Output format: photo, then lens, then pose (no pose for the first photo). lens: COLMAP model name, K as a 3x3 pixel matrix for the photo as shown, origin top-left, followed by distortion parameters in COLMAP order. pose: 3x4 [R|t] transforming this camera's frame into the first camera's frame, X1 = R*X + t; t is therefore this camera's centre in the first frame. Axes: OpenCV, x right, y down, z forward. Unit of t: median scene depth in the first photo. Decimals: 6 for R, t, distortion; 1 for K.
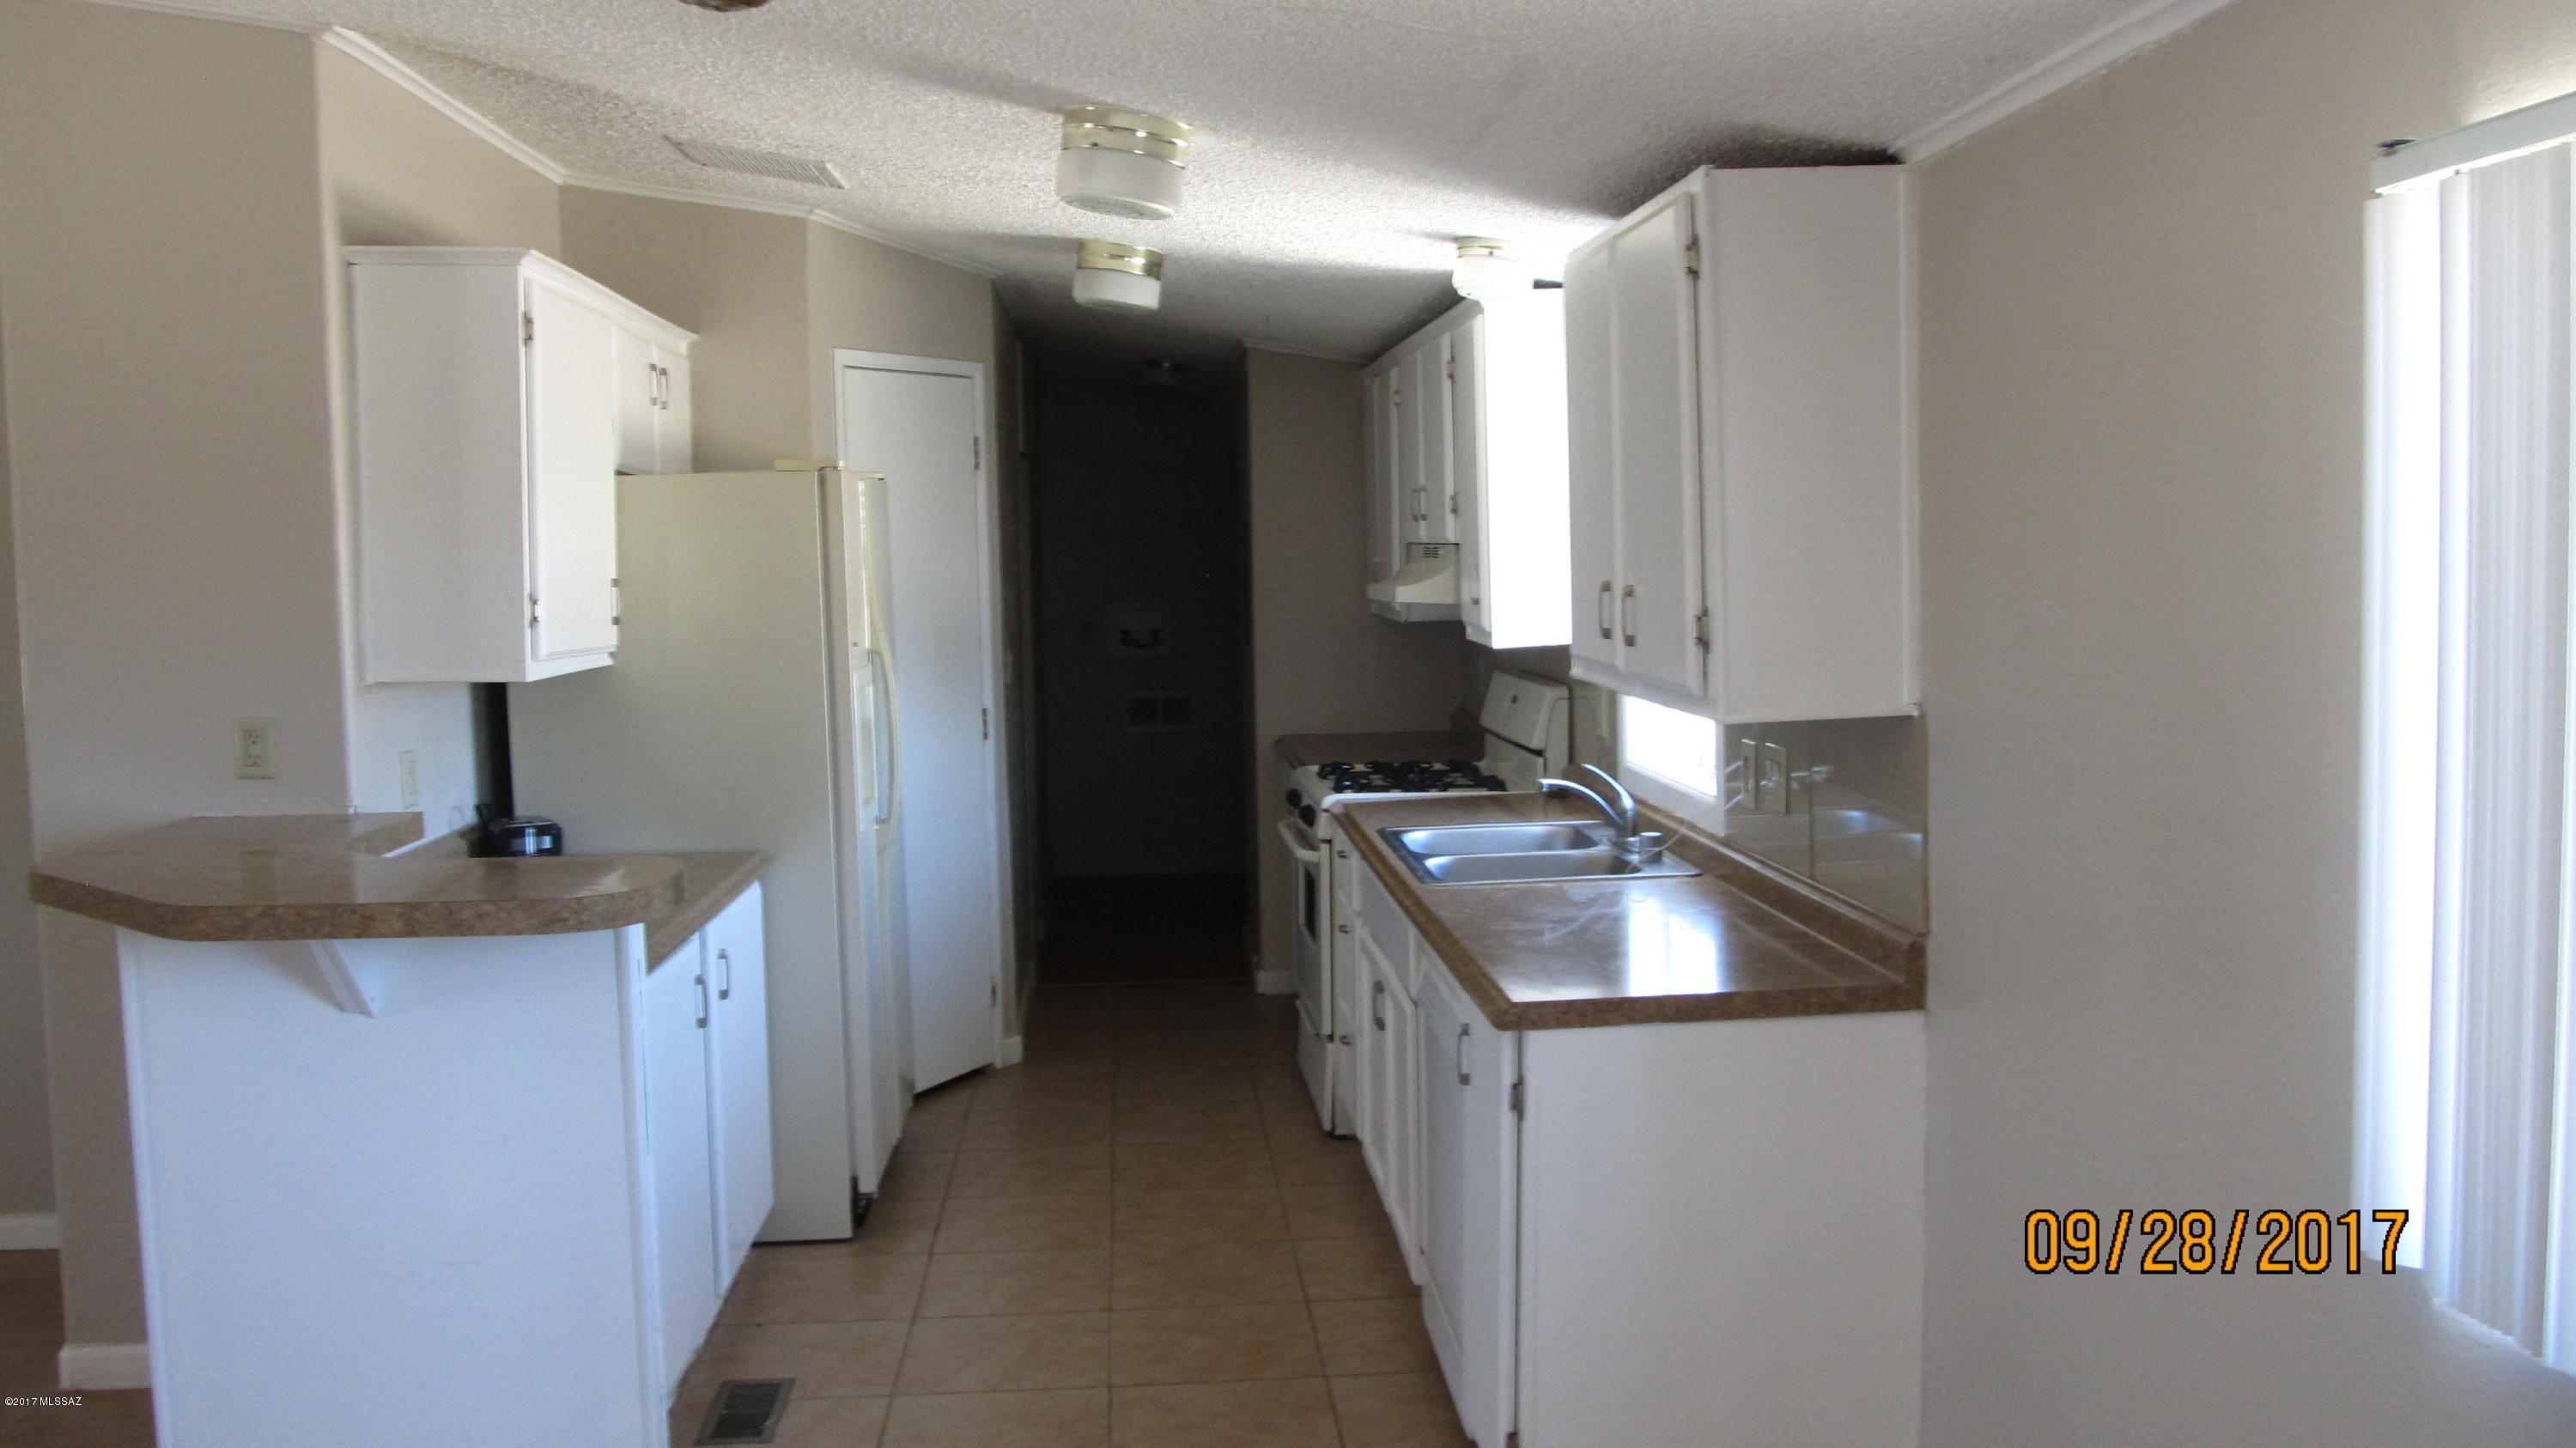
lens RADIAL K [[2152.3, 0, 1219.3], [0, 2152.3, 715.3], [0, 0, 1]] dist [-0.007465, -0.003079]
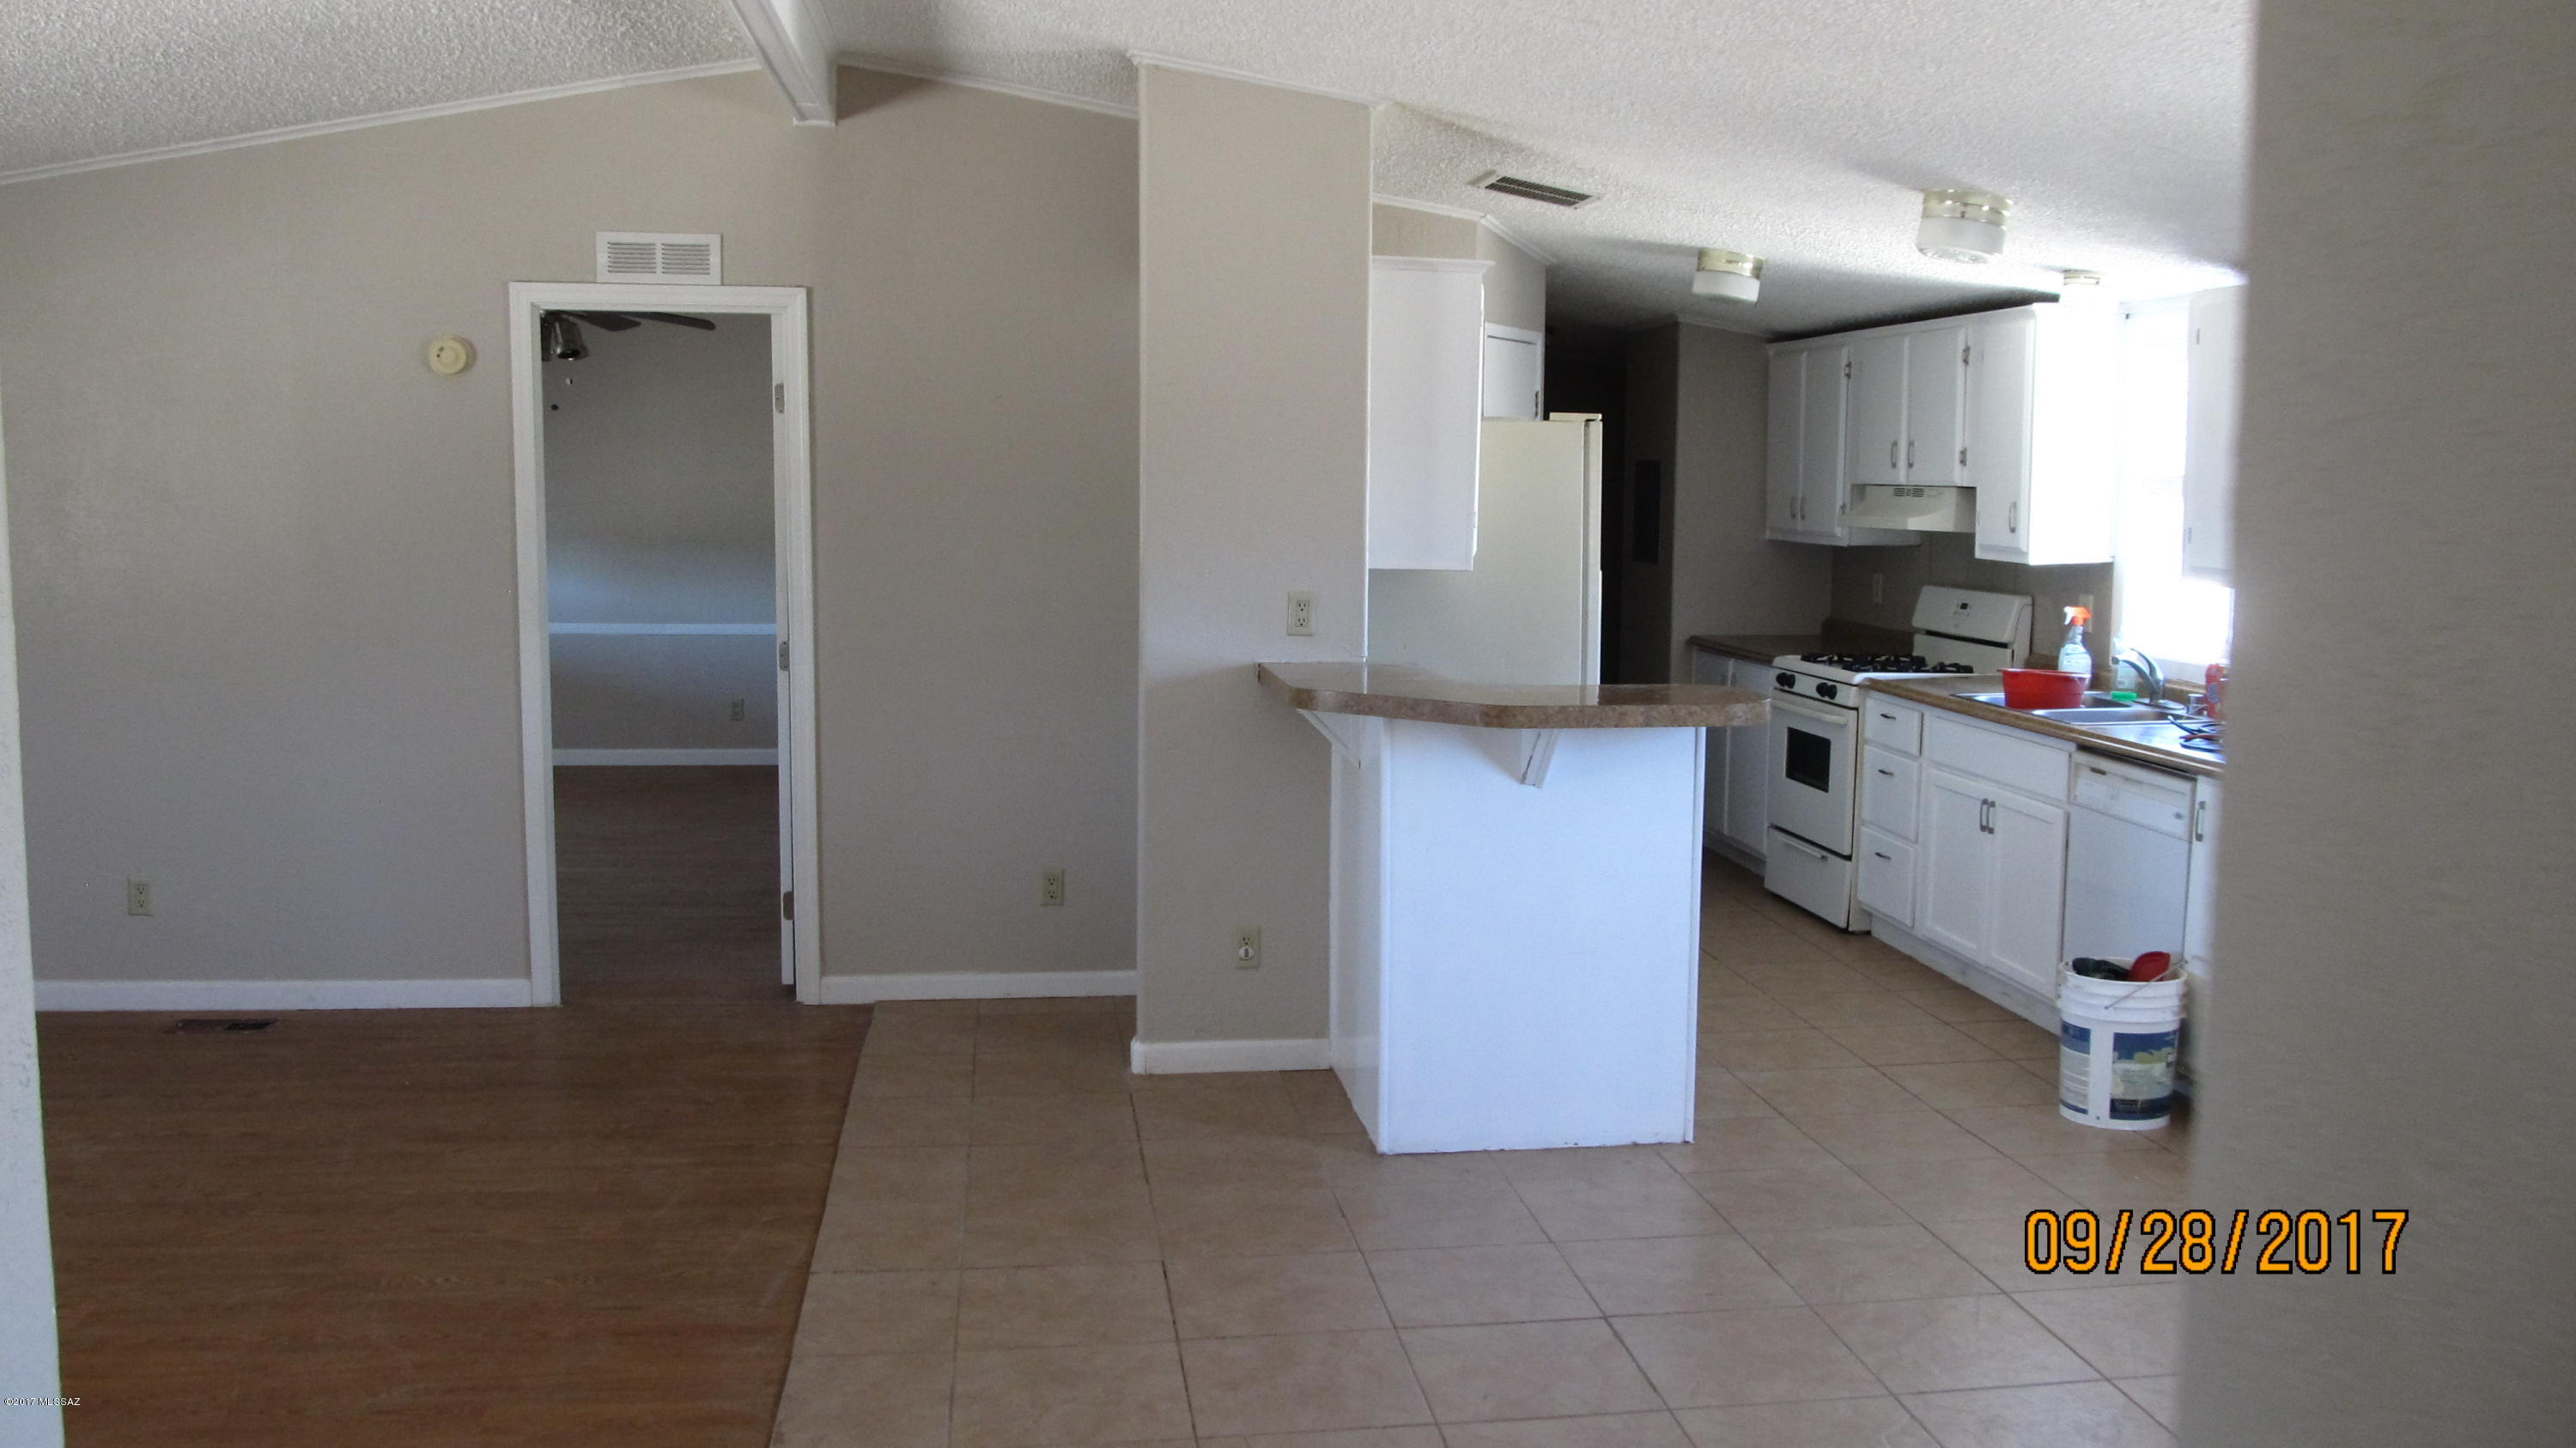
lens RADIAL K [[2141.0, 0, 1288.0], [0, 2141.0, 724.0], [0, 0, 1]] dist [-0.057758, -0.000853]
pose [[0.996190, 0.013647, 0.086136, -0.427244], [-0.016823, 0.999201, 0.036258, 0.027173], [-0.085573, -0.037569, 0.995623, -0.288027]]
